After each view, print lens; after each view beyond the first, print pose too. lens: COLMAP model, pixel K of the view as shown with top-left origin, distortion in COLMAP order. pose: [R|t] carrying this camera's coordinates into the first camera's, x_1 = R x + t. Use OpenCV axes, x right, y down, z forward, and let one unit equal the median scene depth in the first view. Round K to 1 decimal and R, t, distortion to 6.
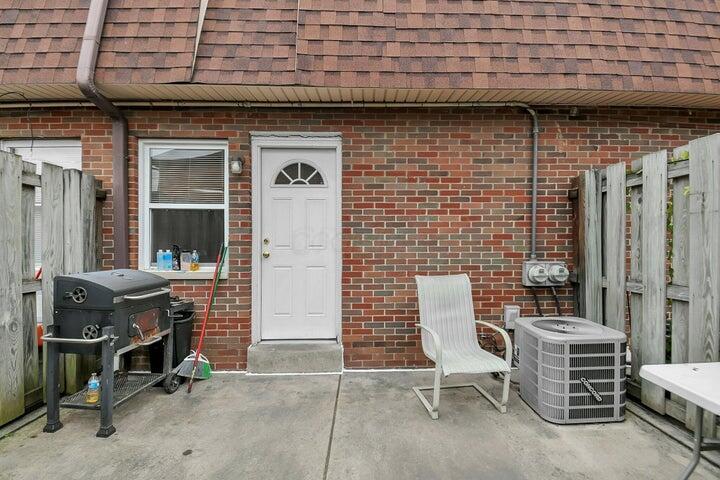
lens RADIAL K [[342.2, 0, 372.2], [0, 342.2, 238.7], [0, 0, 1]] dist [0.017012, -0.024972]
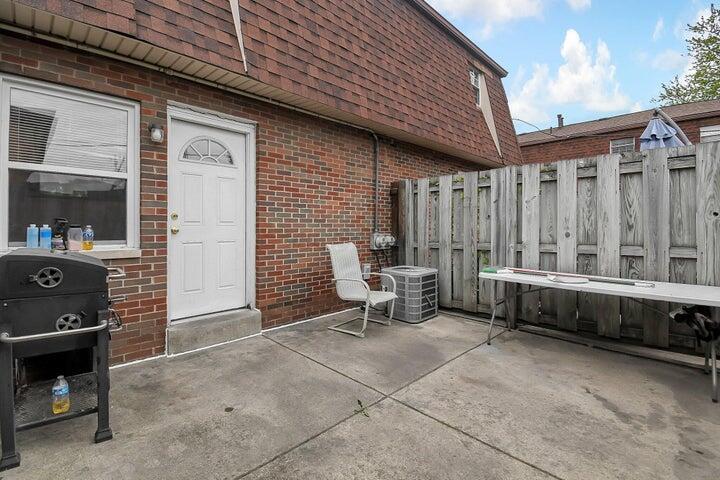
lens RADIAL K [[322.6, 0, 370.0], [0, 322.6, 218.2], [0, 0, 1]] dist [0.001422, -0.011443]
pose [[0.718910, 0.020217, 0.694810, -0.574732], [-0.011223, 0.999784, -0.017479, 0.022790], [-0.695013, 0.004768, 0.718981, -0.023526]]
